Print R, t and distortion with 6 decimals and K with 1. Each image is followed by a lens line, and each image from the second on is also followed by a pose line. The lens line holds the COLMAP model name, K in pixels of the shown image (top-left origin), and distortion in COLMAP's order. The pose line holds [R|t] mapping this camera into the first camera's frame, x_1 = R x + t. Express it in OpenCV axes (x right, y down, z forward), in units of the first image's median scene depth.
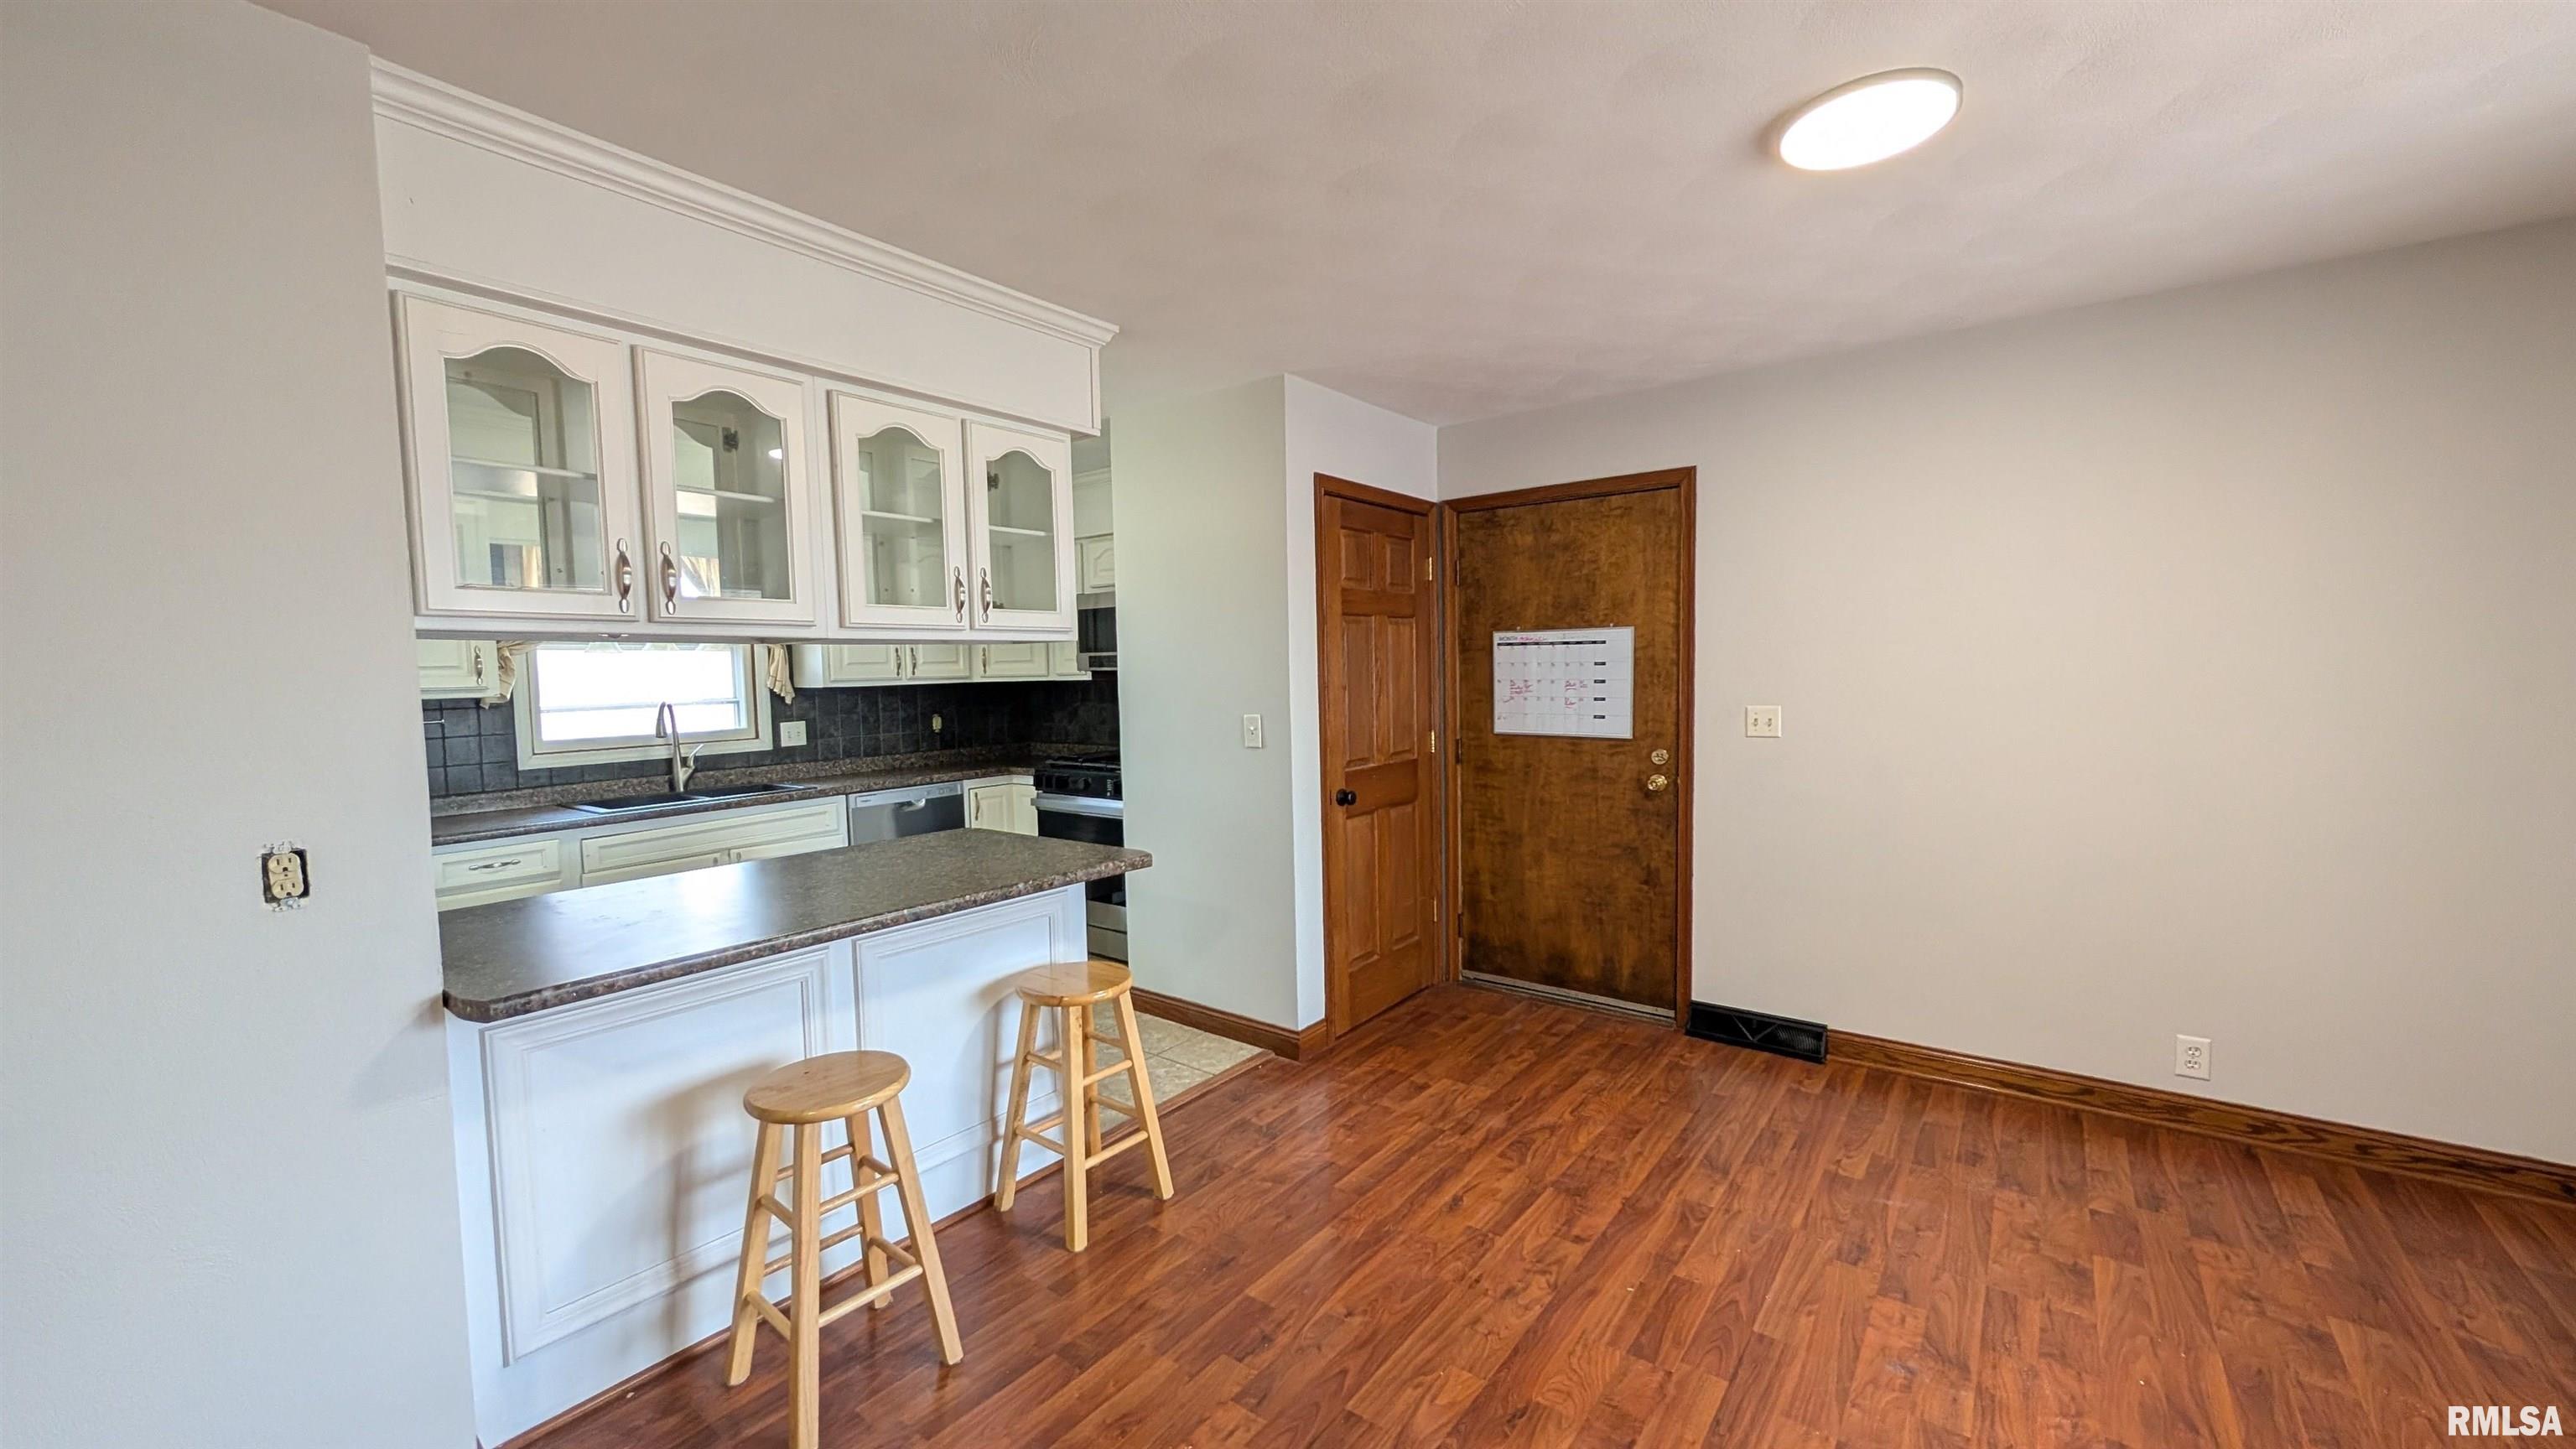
lens RADIAL K [[973.8, 0, 1294.9], [0, 973.8, 727.4], [0, 0, 1]] dist [-0.003470, 0.001307]
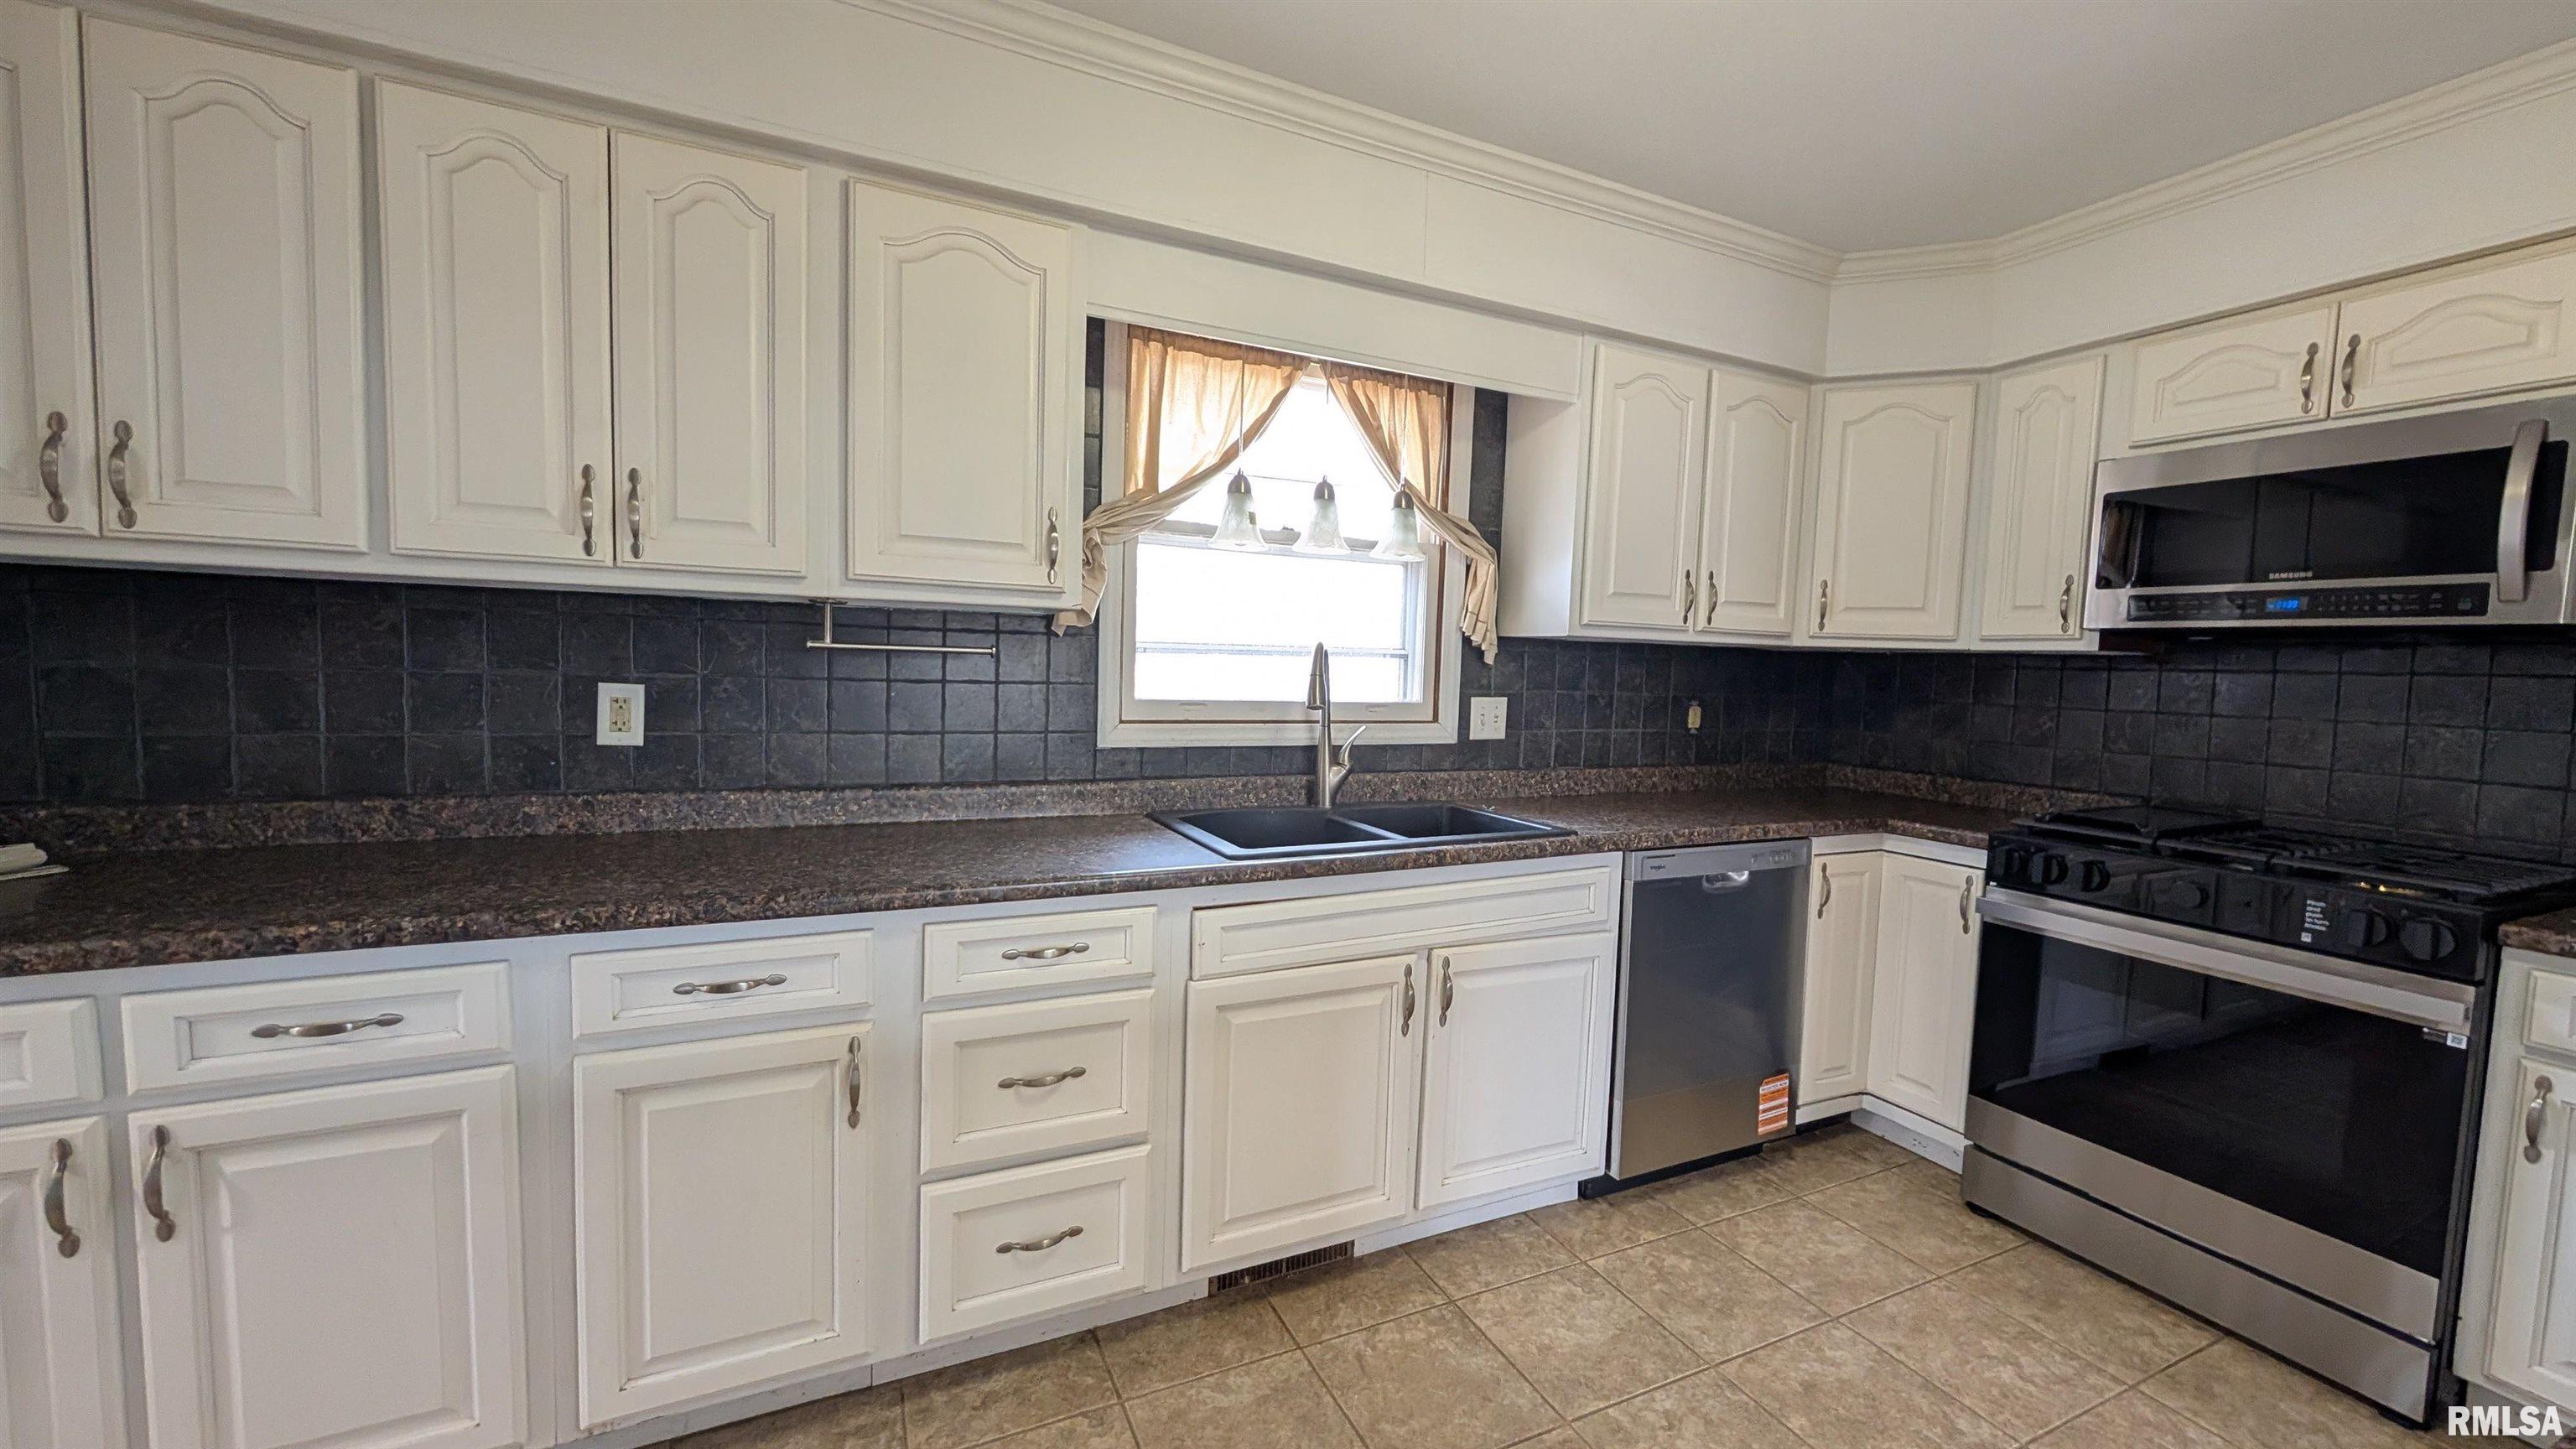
lens RADIAL K [[973.8, 0, 1289.0], [0, 973.8, 729.7], [0, 0, 1]] dist [-0.003470, 0.001307]
pose [[0.887582, 0.082527, -0.453197, -0.403043], [-0.079990, 0.996487, 0.024800, 0.009585], [0.453651, 0.014240, 0.891066, 0.495367]]
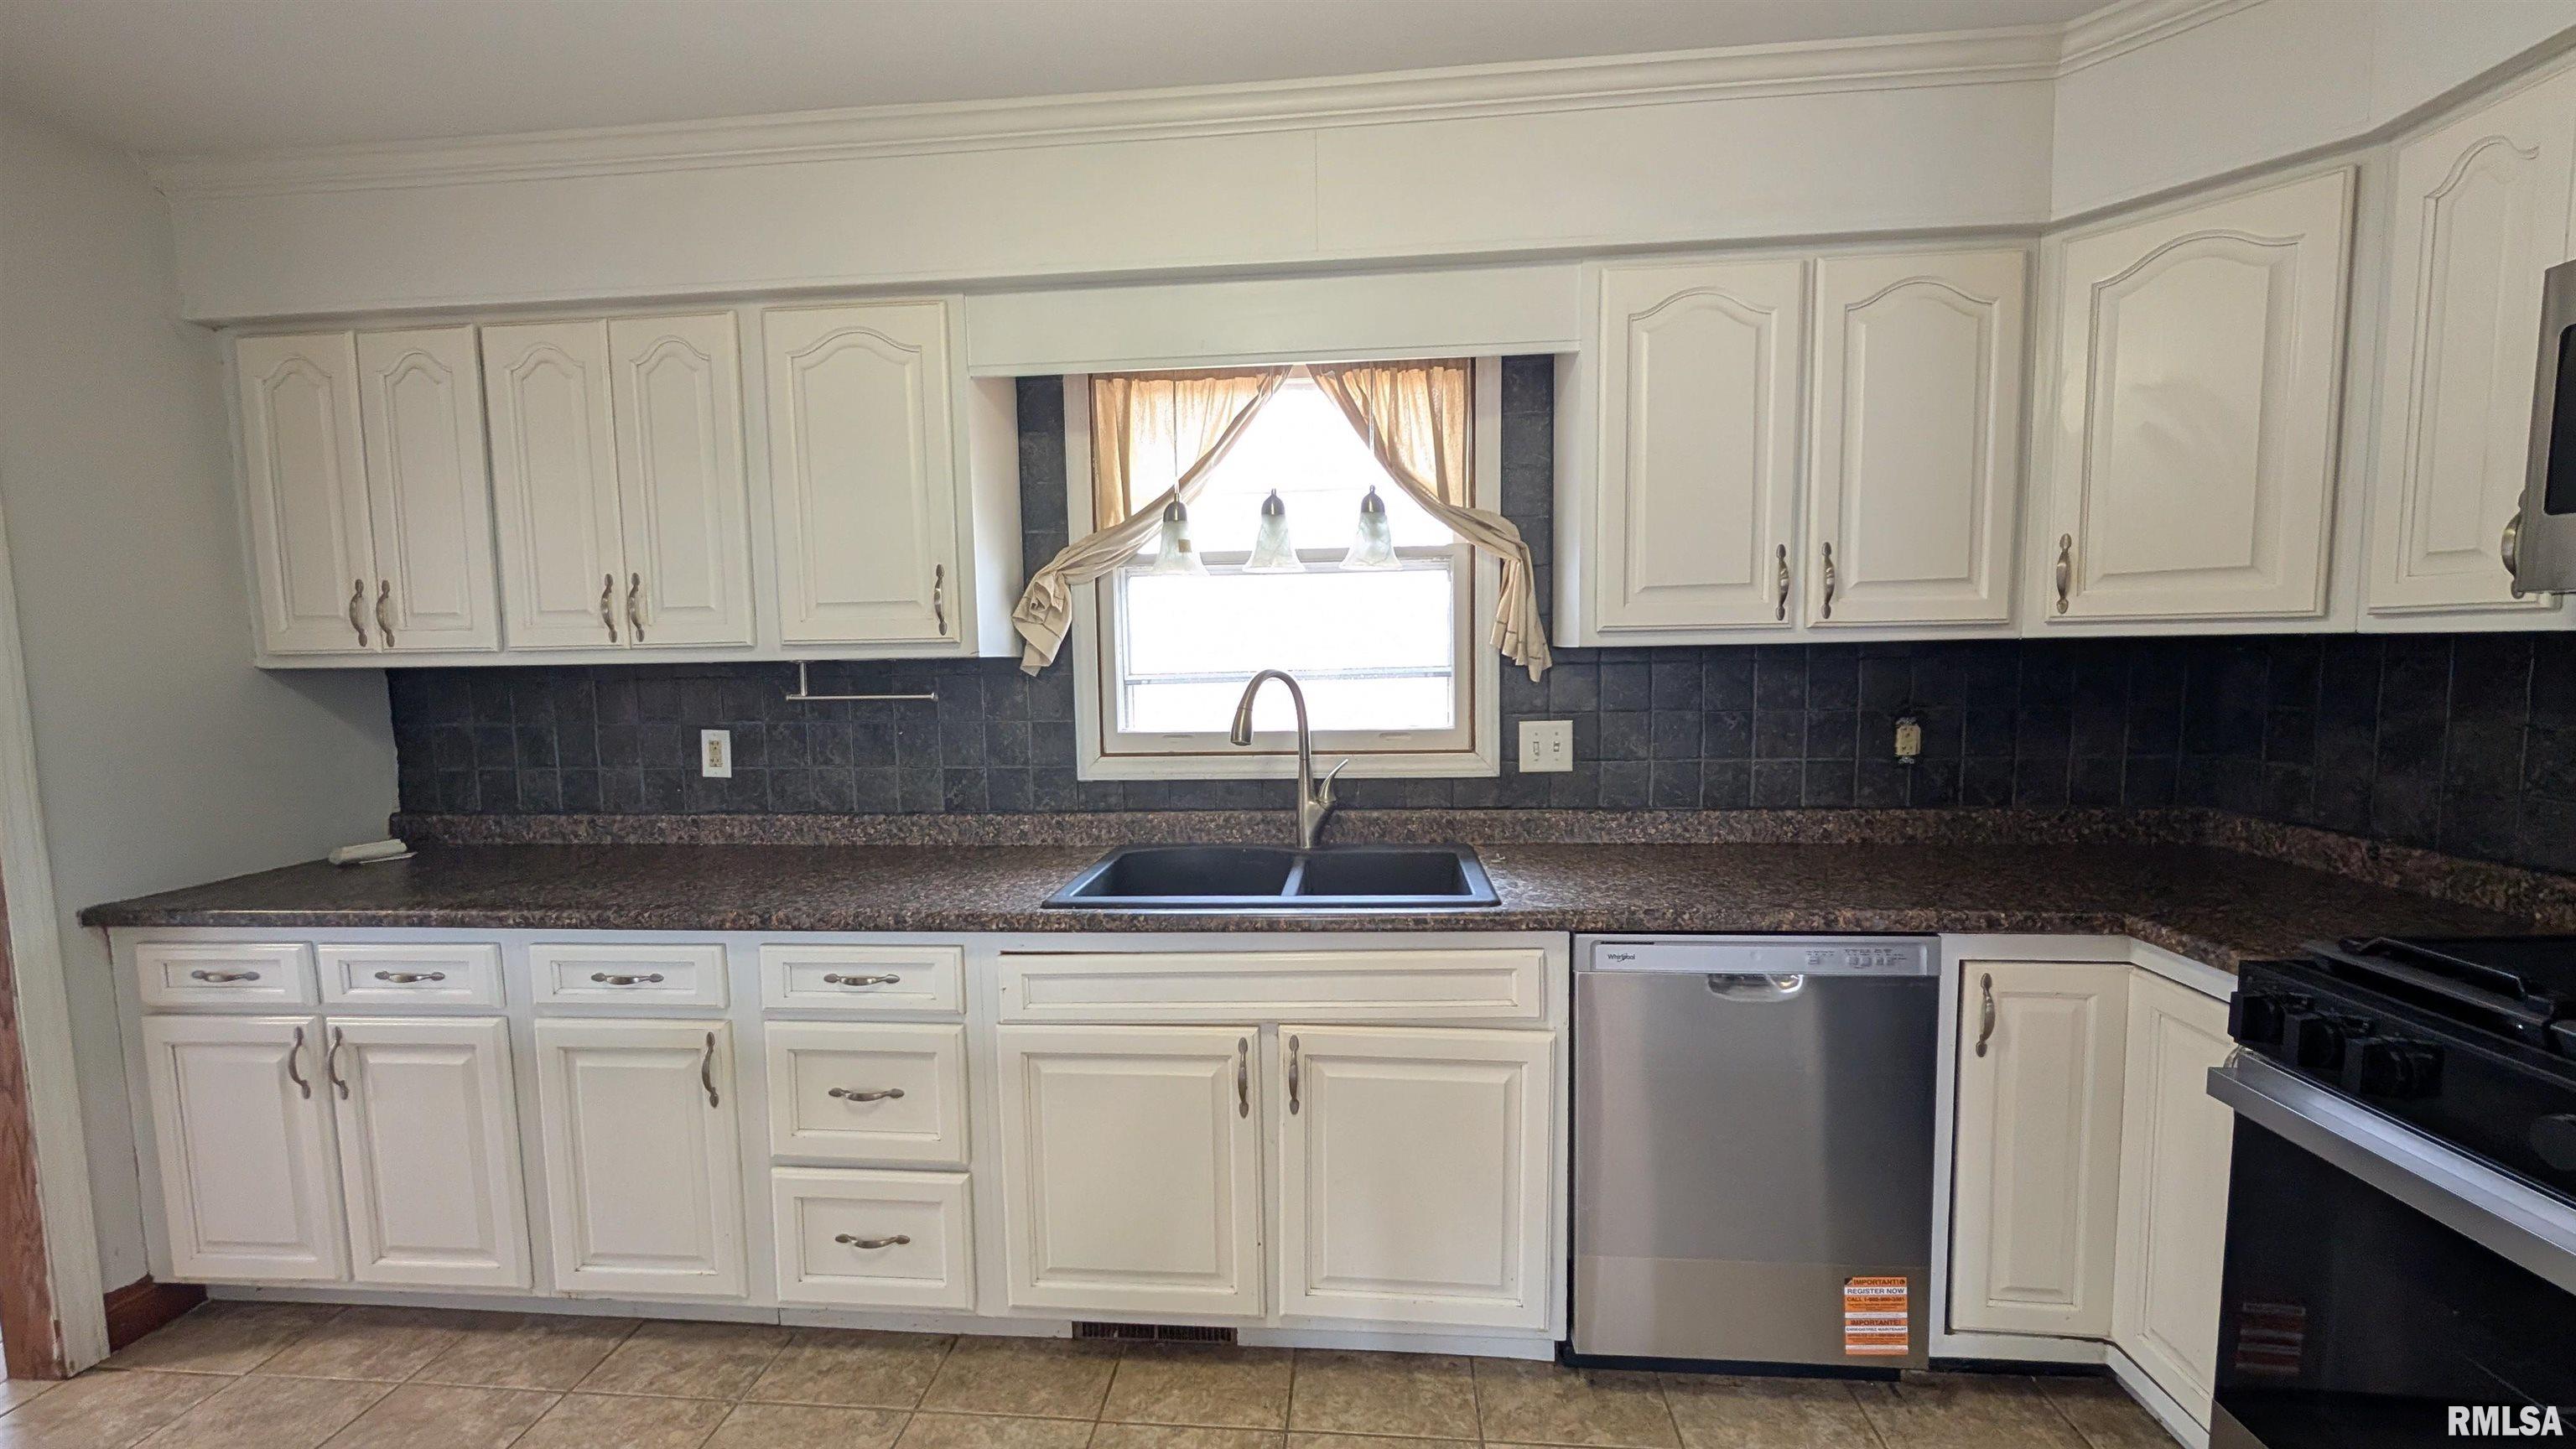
lens RADIAL K [[973.8, 0, 1290.9], [0, 973.8, 728.2], [0, 0, 1]] dist [-0.003470, 0.001307]
pose [[0.538597, 0.082631, -0.838502, -0.214034], [-0.046917, 0.996577, 0.068072, -0.030909], [0.841256, 0.002677, 0.540630, 0.719586]]
